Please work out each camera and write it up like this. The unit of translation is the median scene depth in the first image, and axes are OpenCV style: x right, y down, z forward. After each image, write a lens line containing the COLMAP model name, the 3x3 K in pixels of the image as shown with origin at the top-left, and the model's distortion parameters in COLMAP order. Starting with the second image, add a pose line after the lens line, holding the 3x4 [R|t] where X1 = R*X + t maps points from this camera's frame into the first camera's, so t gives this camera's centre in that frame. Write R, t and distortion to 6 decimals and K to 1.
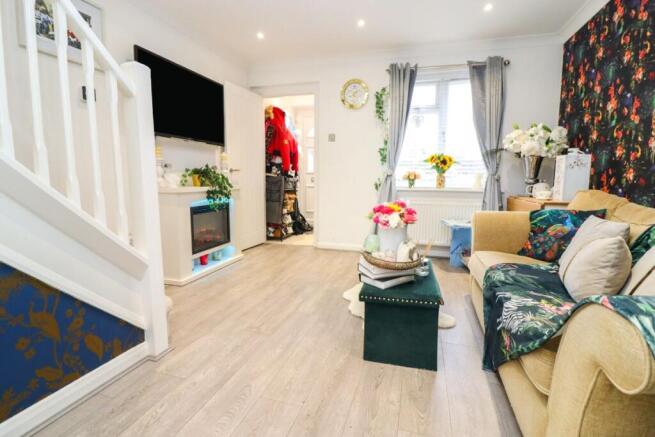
lens RADIAL K [[318.7, 0, 326.6], [0, 318.7, 215.8], [0, 0, 1]] dist [-0.002365, -0.000691]
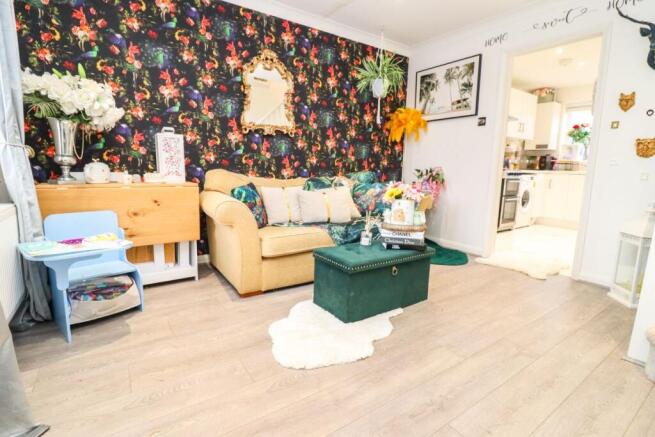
lens RADIAL K [[318.7, 0, 326.6], [0, 318.7, 215.8], [0, 0, 1]] dist [-0.002365, -0.000691]
pose [[-0.778864, -0.121303, 0.615350, -0.262697], [0.046160, 0.967371, 0.249122, -0.193162], [-0.625491, 0.222437, -0.747852, 1.687701]]
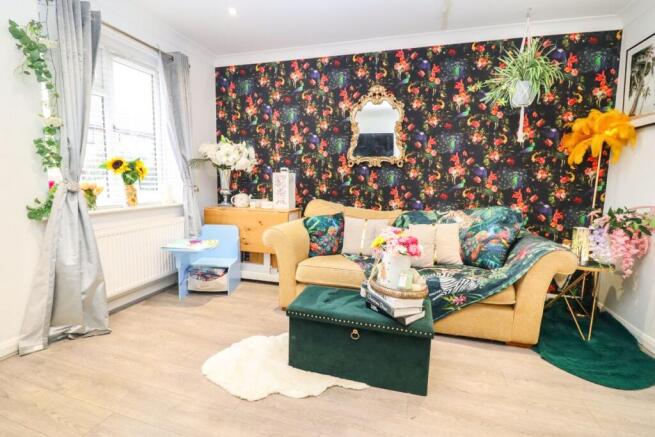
lens RADIAL K [[306.2, 0, 327.5], [0, 306.2, 218.5], [0, 0, 1]] dist [-0.014611, -0.000998]
pose [[-0.002094, -0.138677, 0.990335, -0.552897], [0.103526, 0.984986, 0.138147, -0.182439], [-0.994625, 0.102814, 0.012295, 0.942137]]
